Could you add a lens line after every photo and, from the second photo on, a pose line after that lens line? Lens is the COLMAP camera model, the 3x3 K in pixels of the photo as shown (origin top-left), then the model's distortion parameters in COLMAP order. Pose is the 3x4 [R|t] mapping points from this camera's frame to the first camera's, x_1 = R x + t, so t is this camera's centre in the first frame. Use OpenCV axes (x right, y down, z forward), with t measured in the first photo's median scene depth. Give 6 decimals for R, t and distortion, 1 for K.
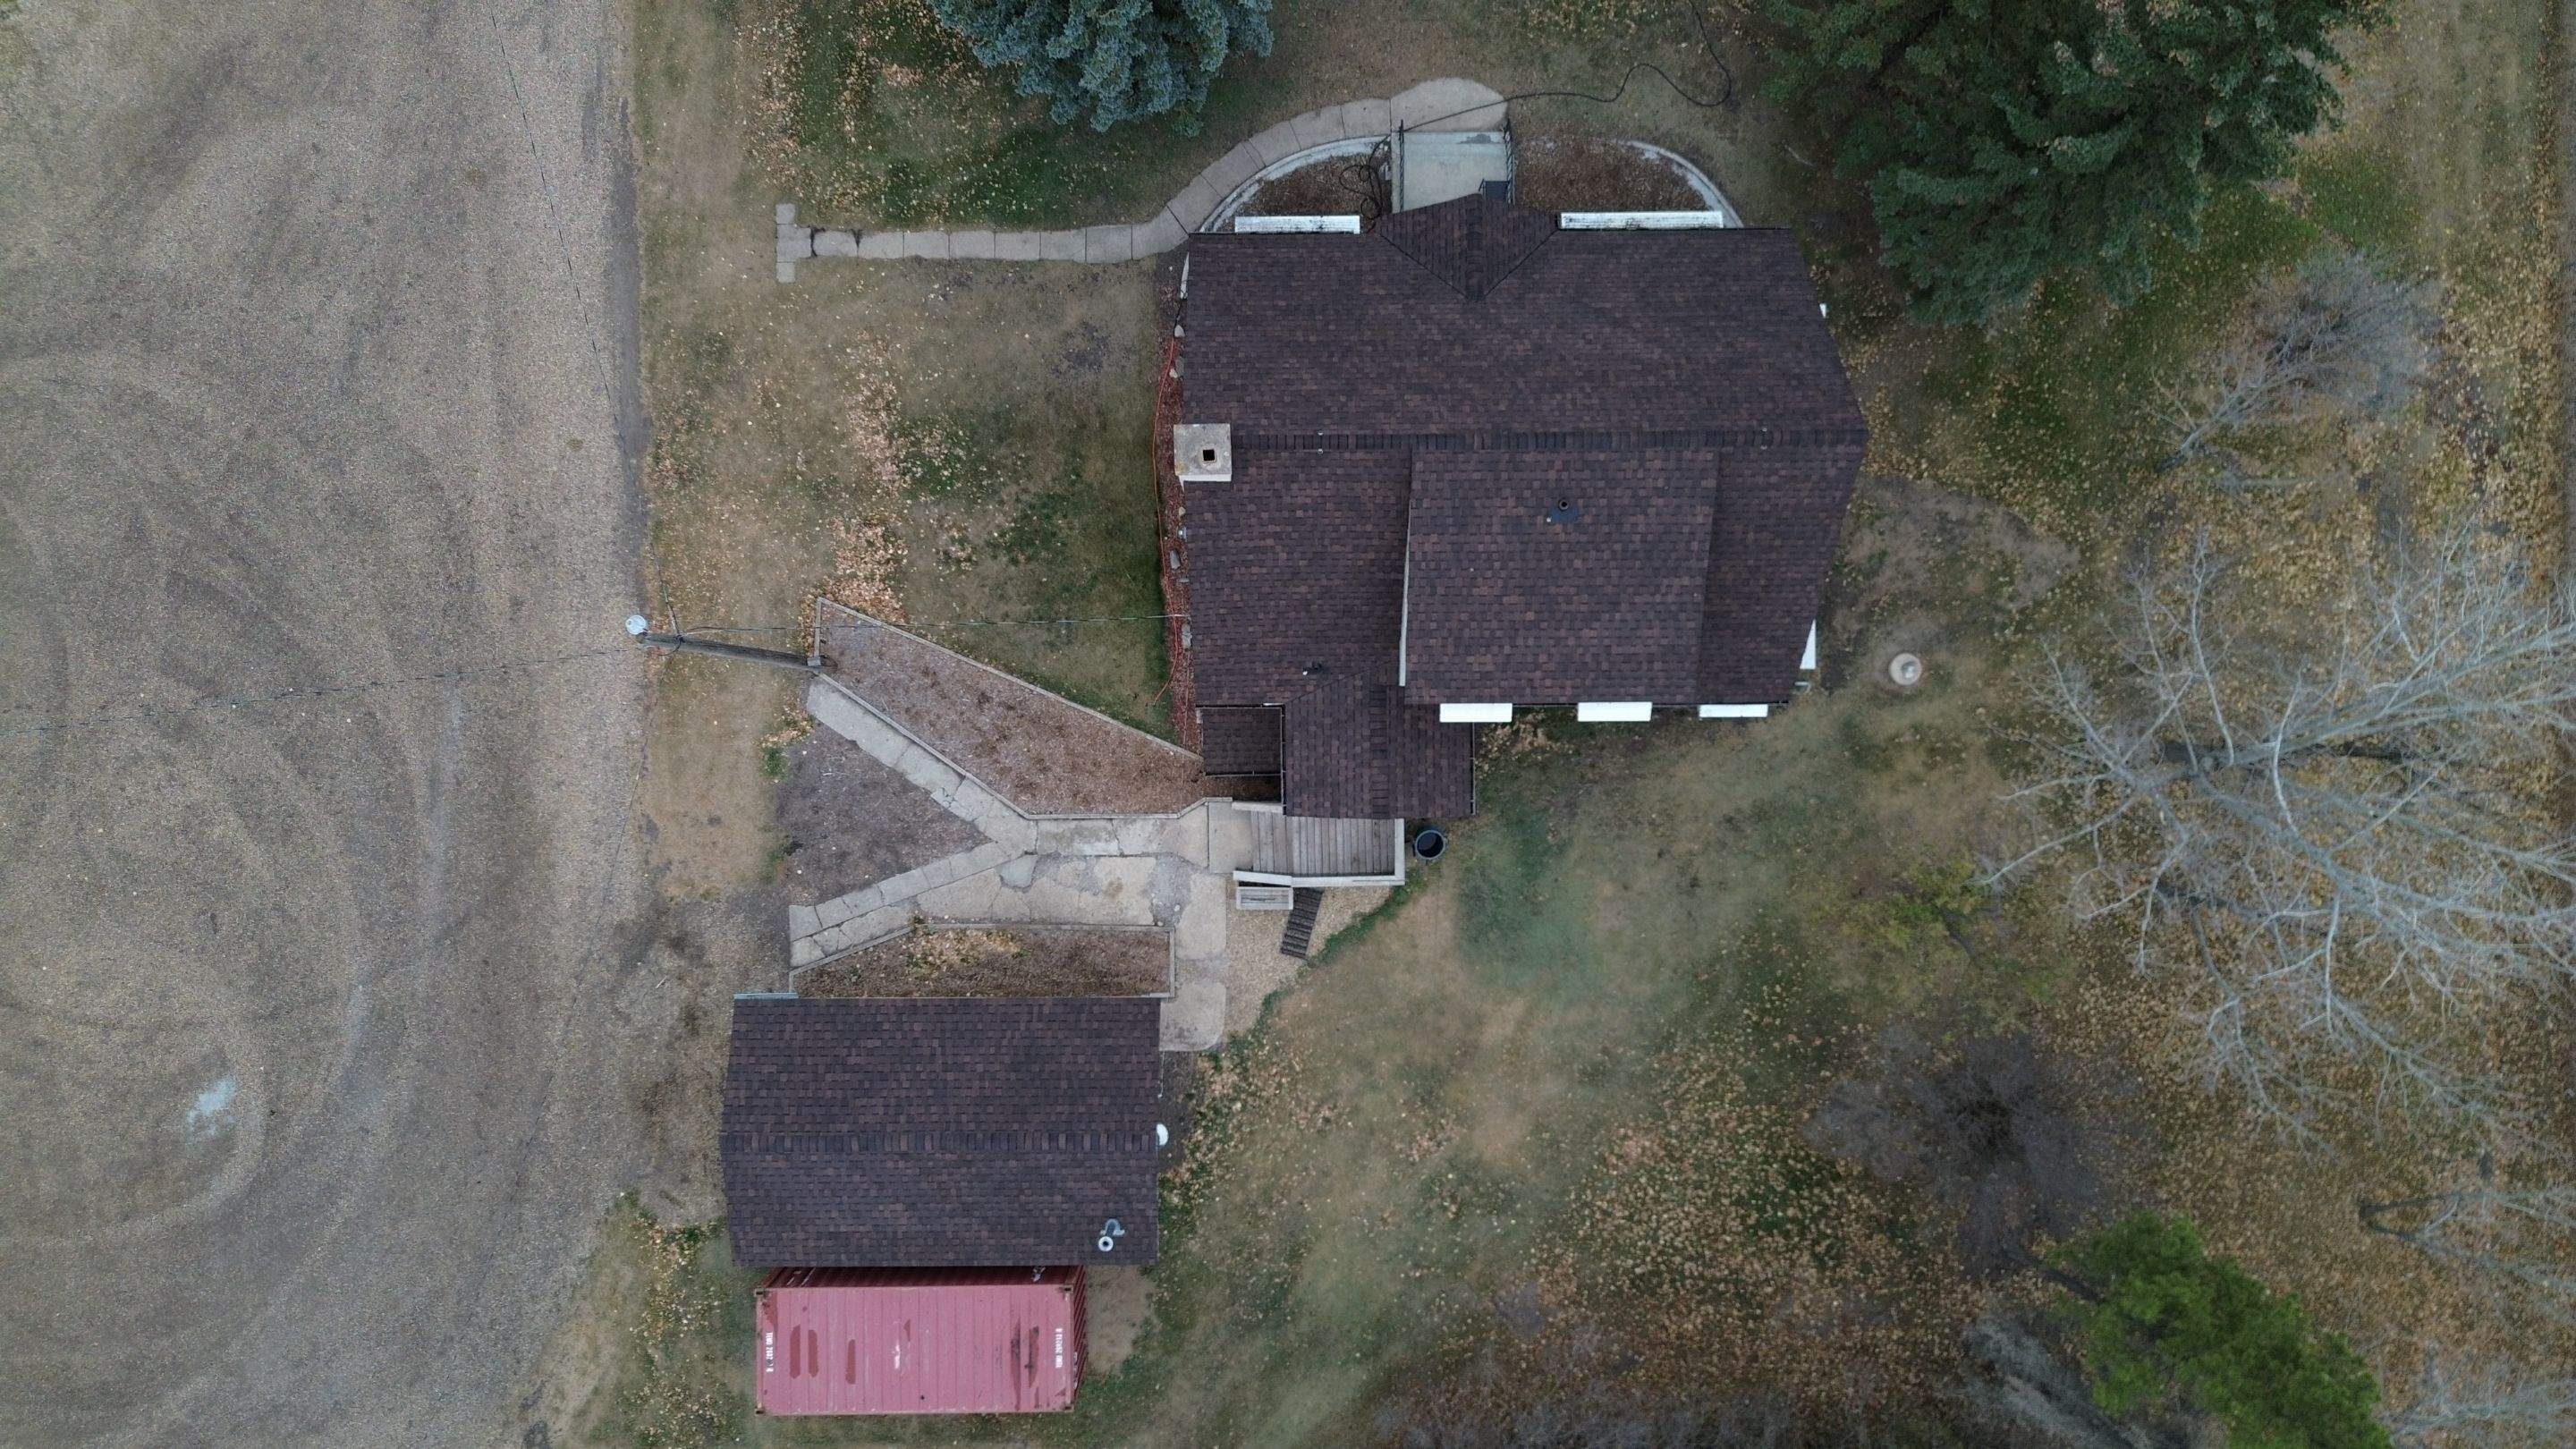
lens RADIAL K [[1837.4, 0, 1285.1], [0, 1837.4, 717.4], [0, 0, 1]] dist [0.077388, -0.073218]
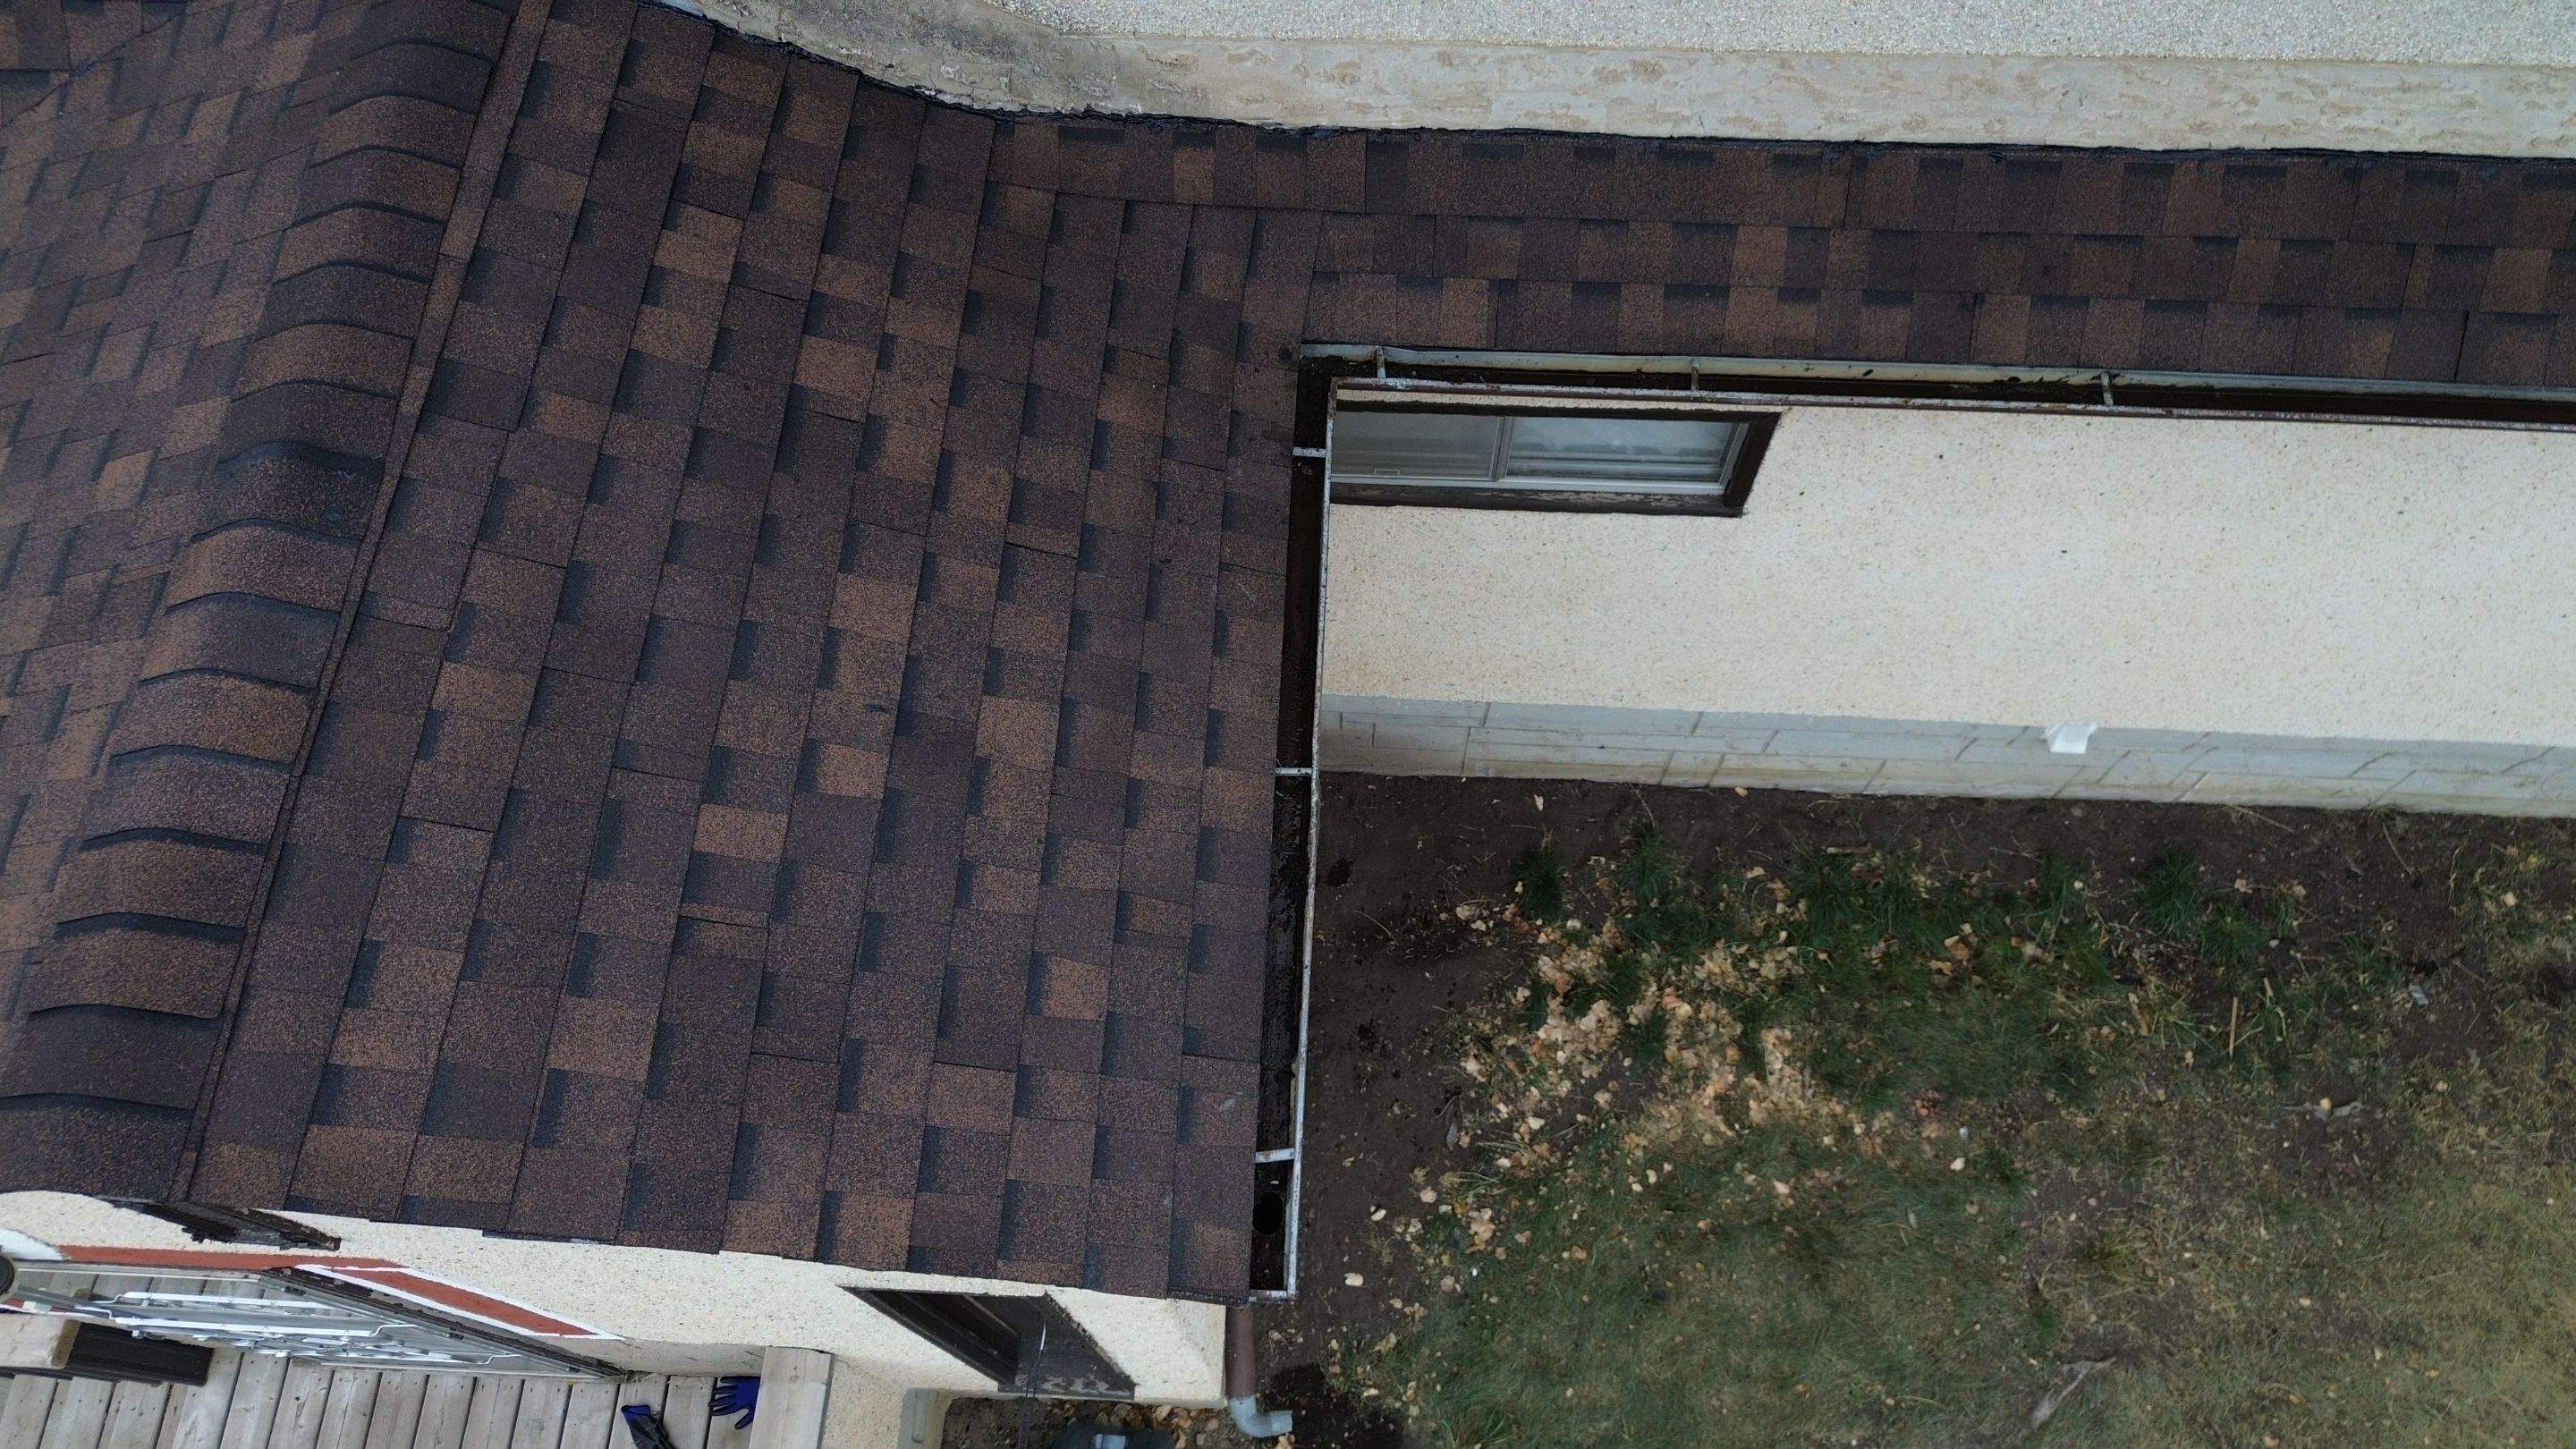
lens RADIAL K [[1837.4, 0, 1285.1], [0, 1837.4, 717.4], [0, 0, 1]] dist [0.077388, -0.073218]
pose [[0.997952, 0.046505, -0.043915, 0.095827], [-0.060905, 0.900629, -0.430300, 0.061241], [0.019540, 0.432093, 0.901617, 0.816659]]
